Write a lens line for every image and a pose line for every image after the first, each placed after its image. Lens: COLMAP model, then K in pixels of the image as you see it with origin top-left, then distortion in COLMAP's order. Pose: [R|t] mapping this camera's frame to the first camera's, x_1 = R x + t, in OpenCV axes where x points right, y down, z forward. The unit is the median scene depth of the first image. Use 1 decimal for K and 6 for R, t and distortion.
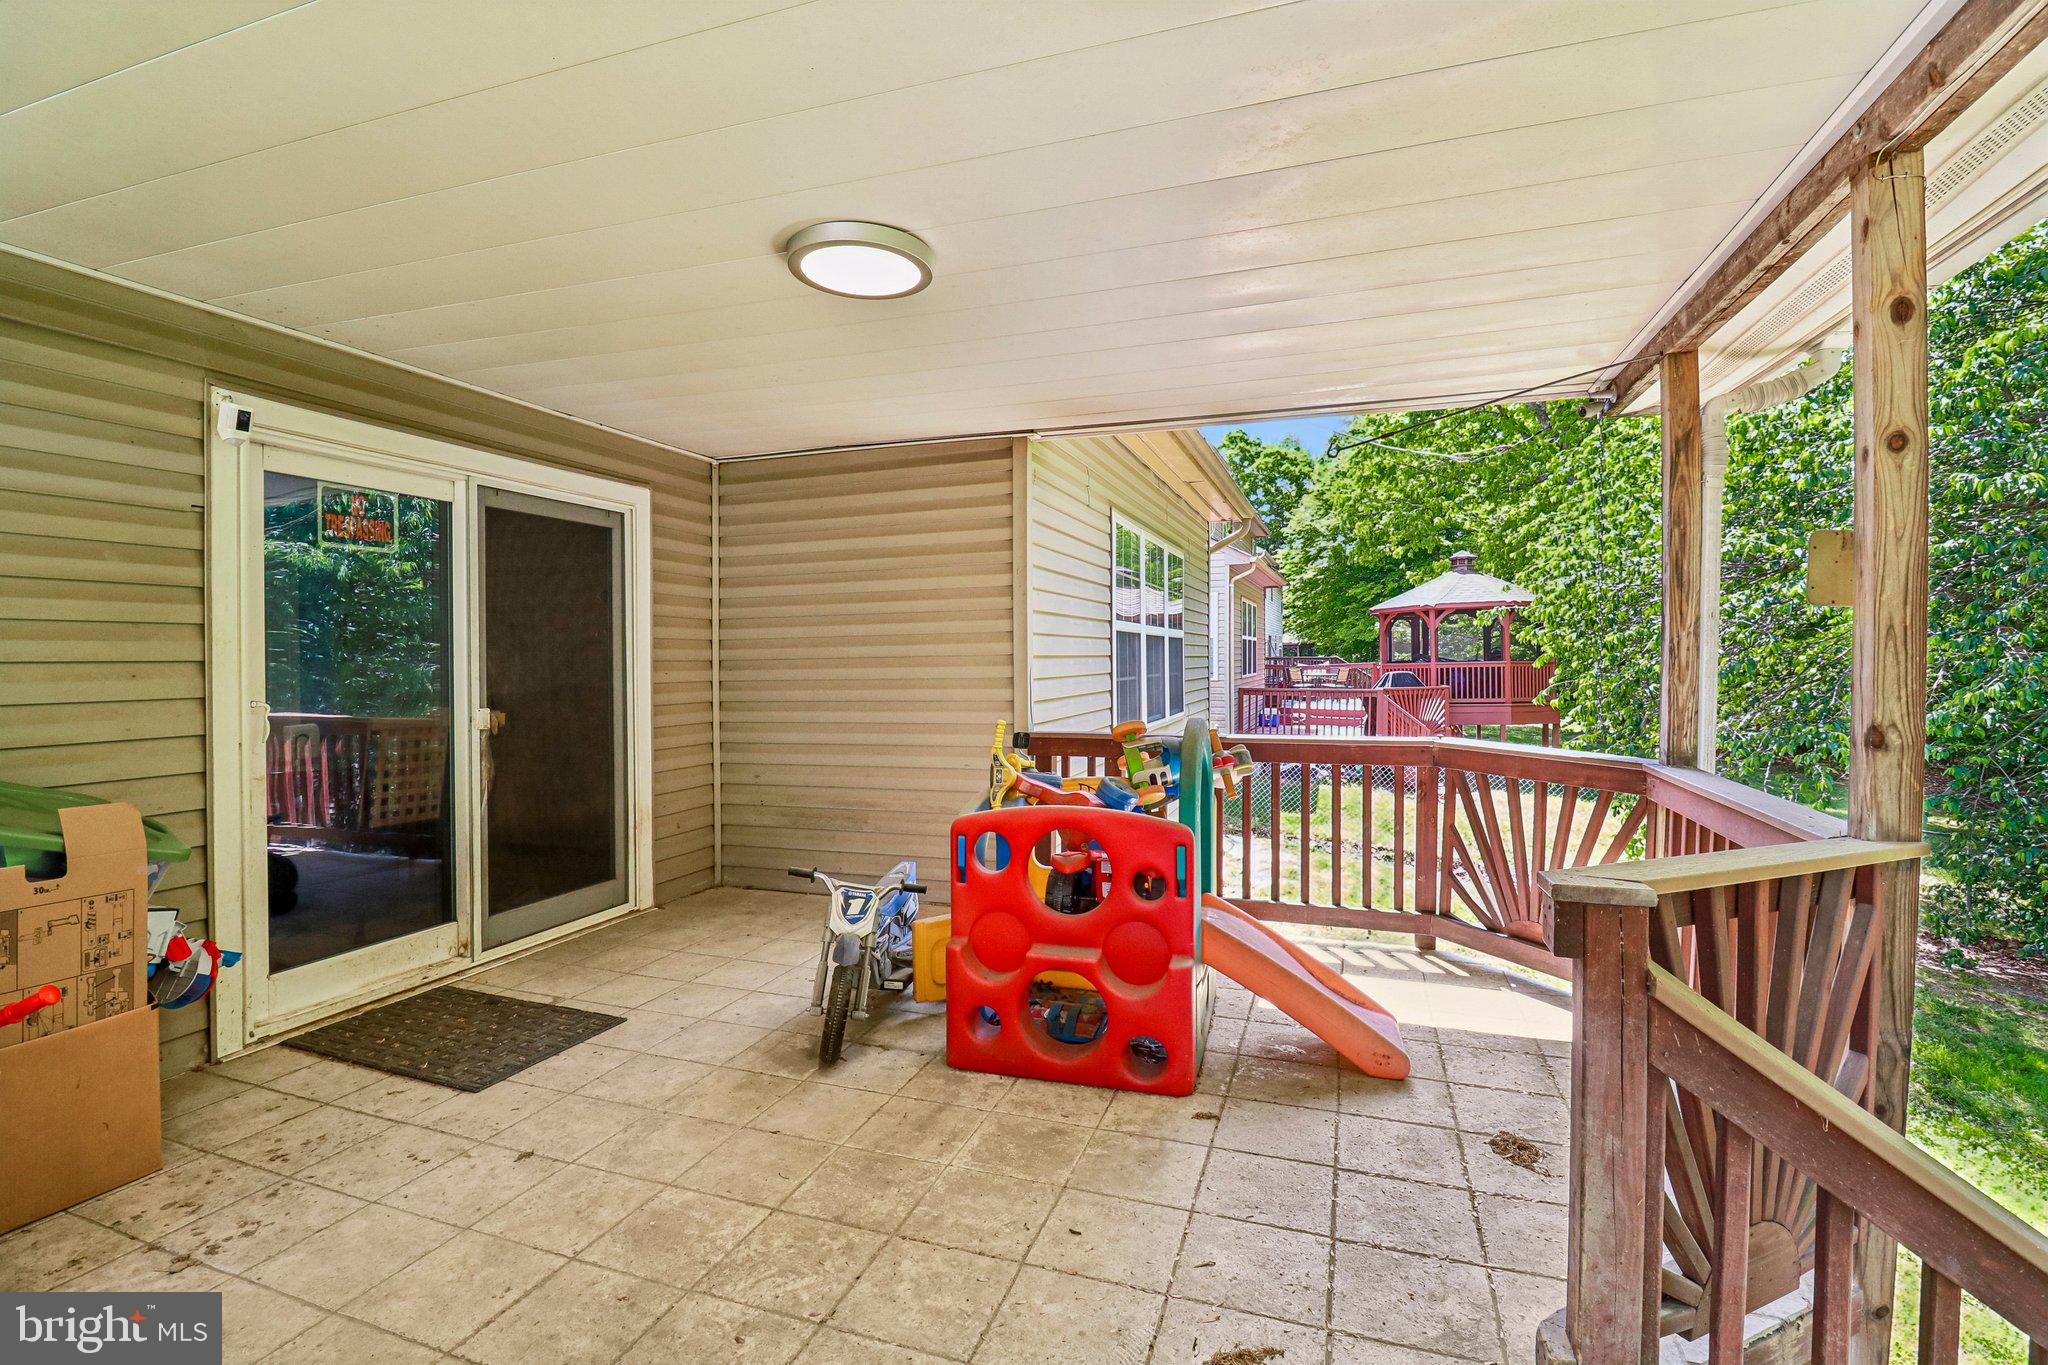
lens RADIAL K [[948.4, 0, 1015.3], [0, 948.4, 674.0], [0, 0, 1]] dist [-0.013059, -0.003861]
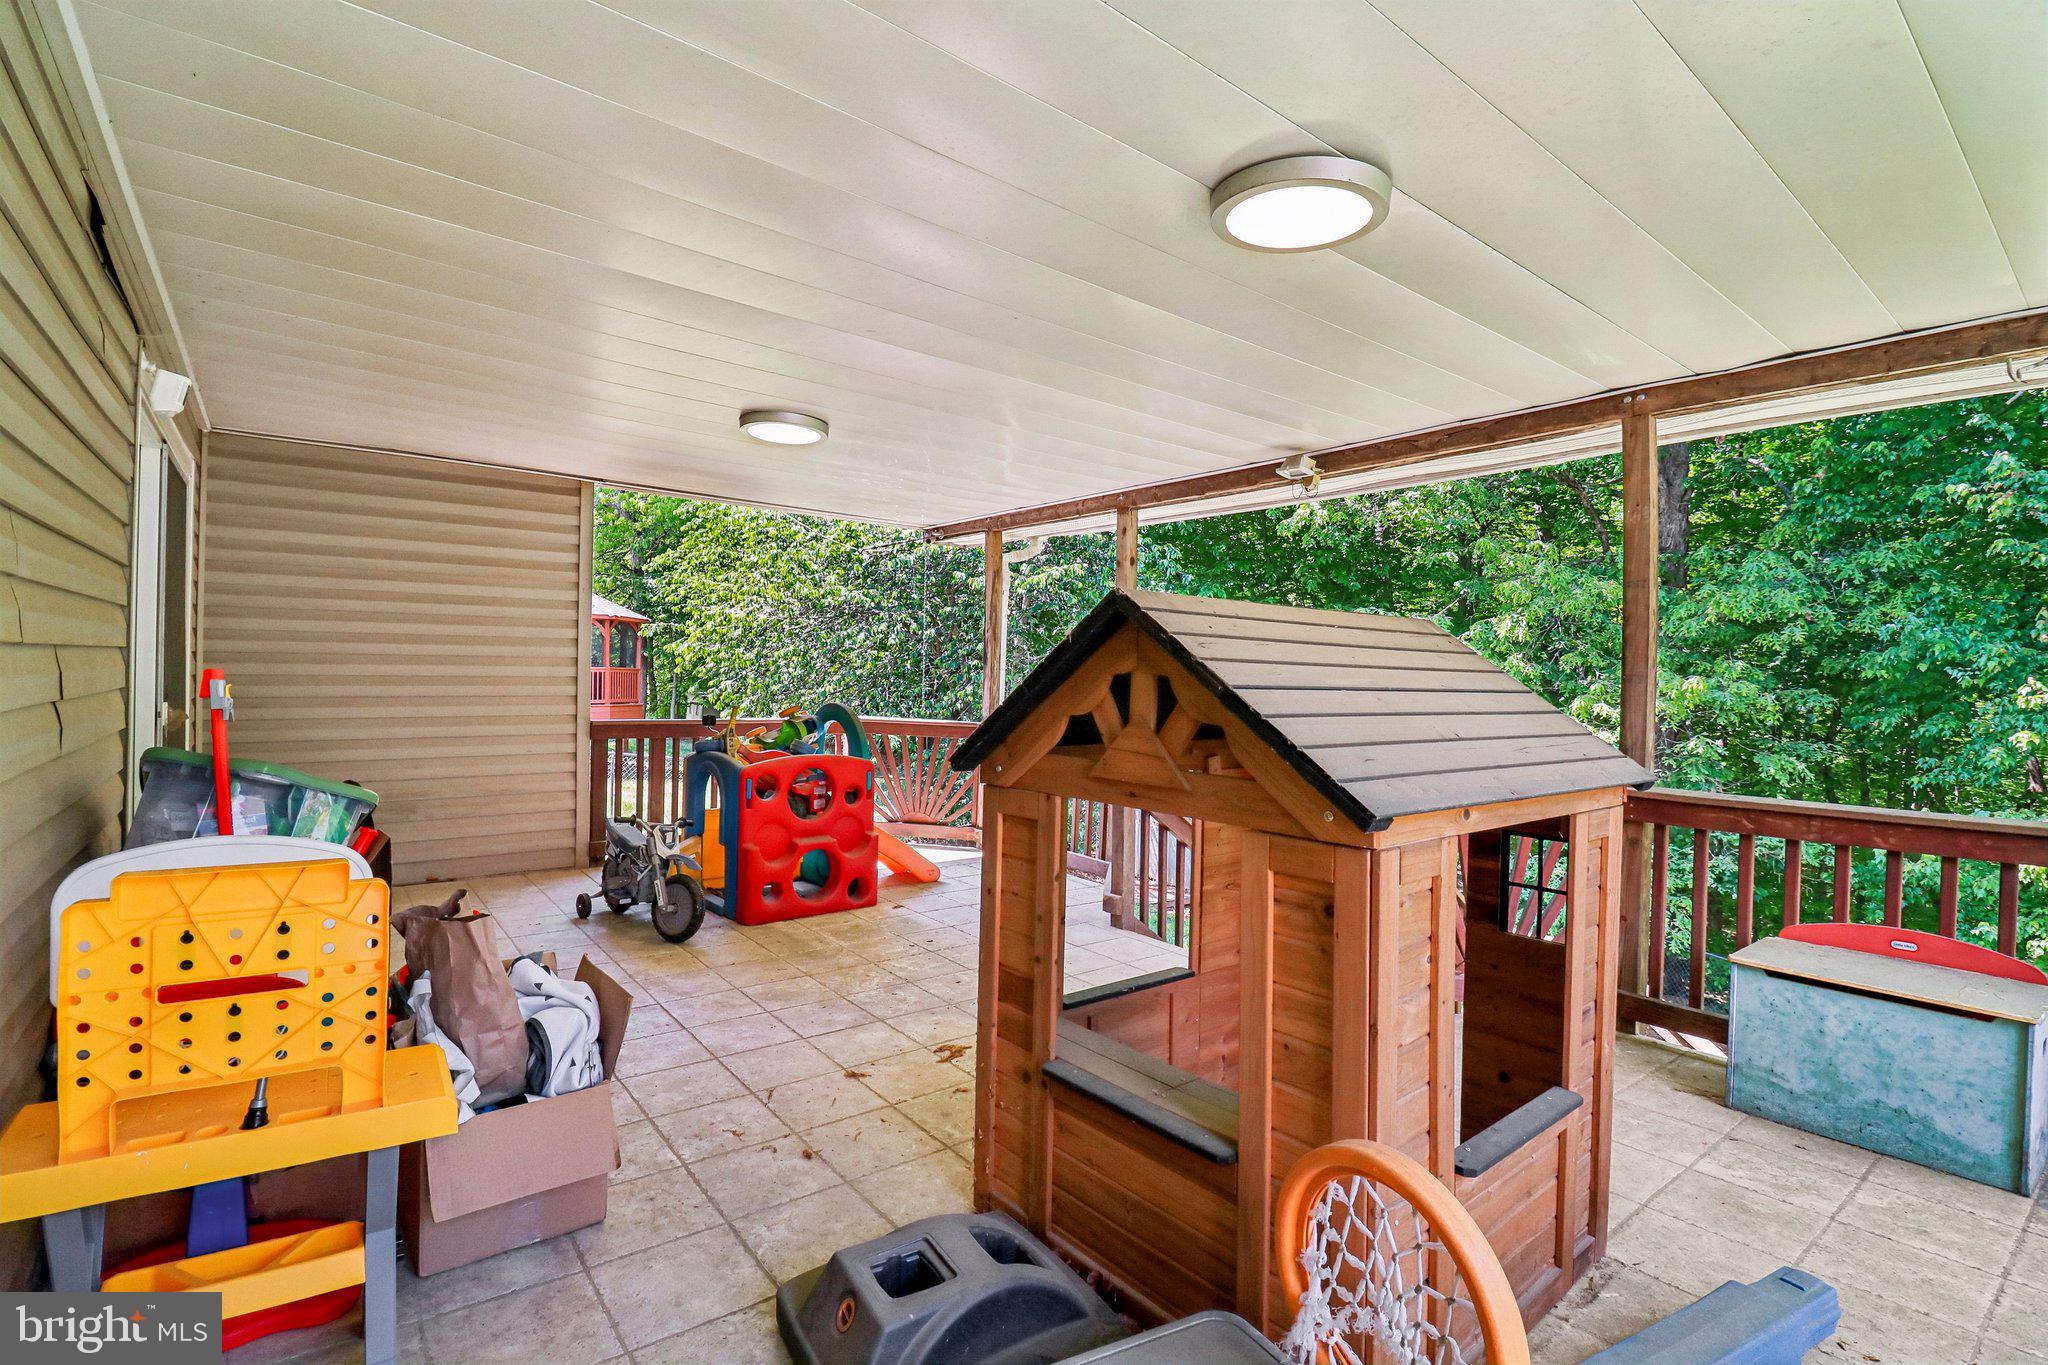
lens RADIAL K [[948.4, 0, 1013.2], [0, 948.4, 688.0], [0, 0, 1]] dist [-0.013059, -0.003861]
pose [[0.543654, 0.003274, 0.839303, -1.340556], [-0.014106, 0.999887, 0.005237, 0.008353], [-0.839191, -0.014686, 0.543639, -0.251504]]
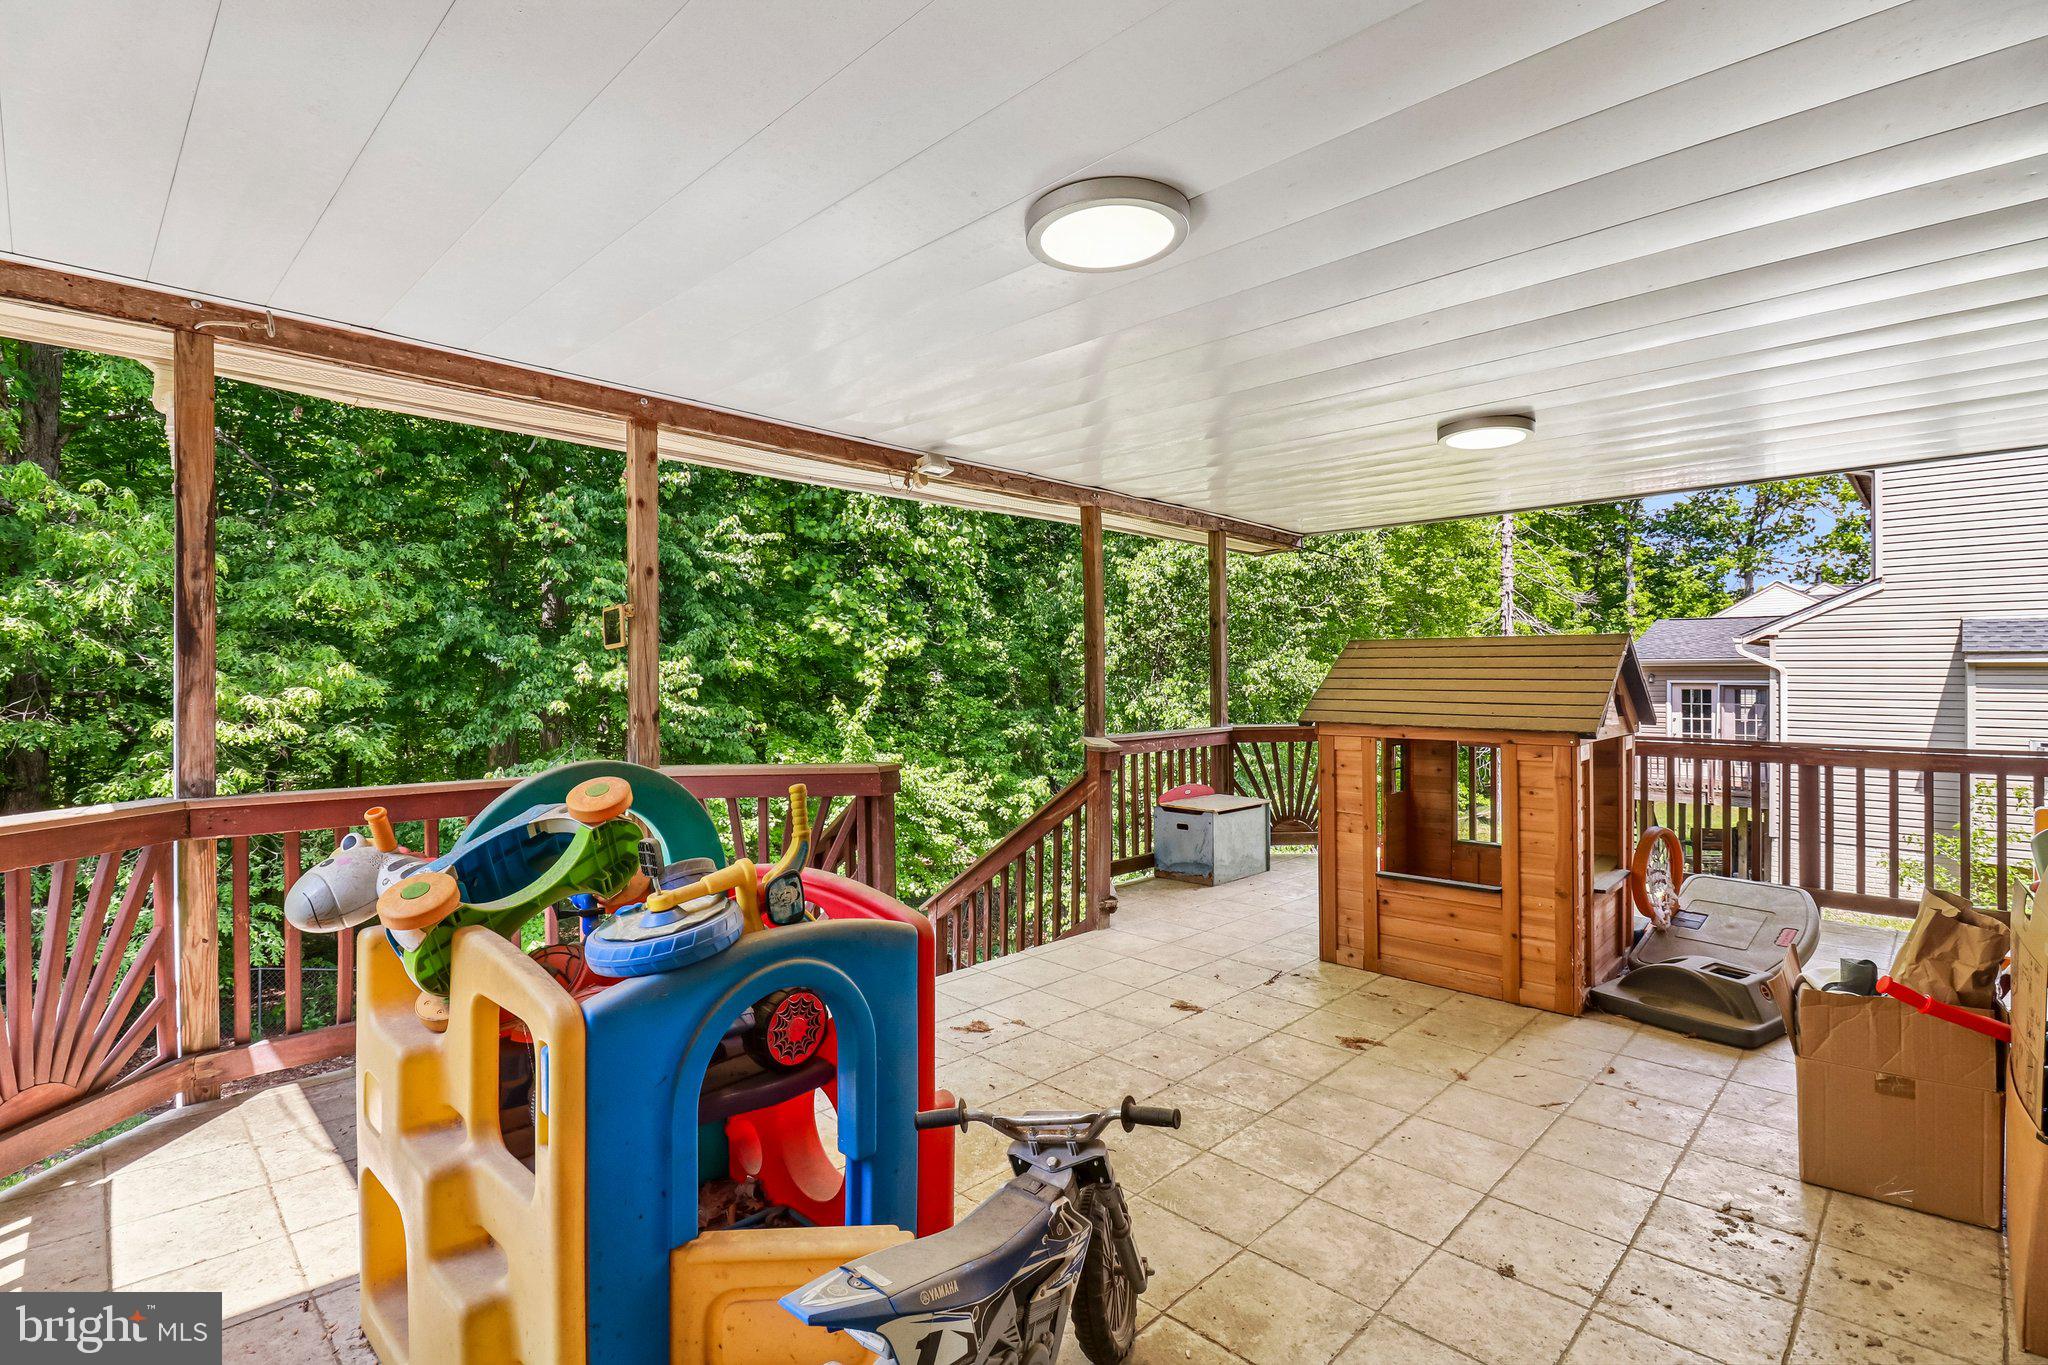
lens RADIAL K [[948.4, 0, 1003.2], [0, 948.4, 675.3], [0, 0, 1]] dist [-0.013059, -0.003861]
pose [[-0.898596, 0.005384, 0.438745, -0.468372], [0.011755, 0.999861, 0.011805, -0.025324], [-0.438620, 0.015766, -0.898534, 1.847852]]
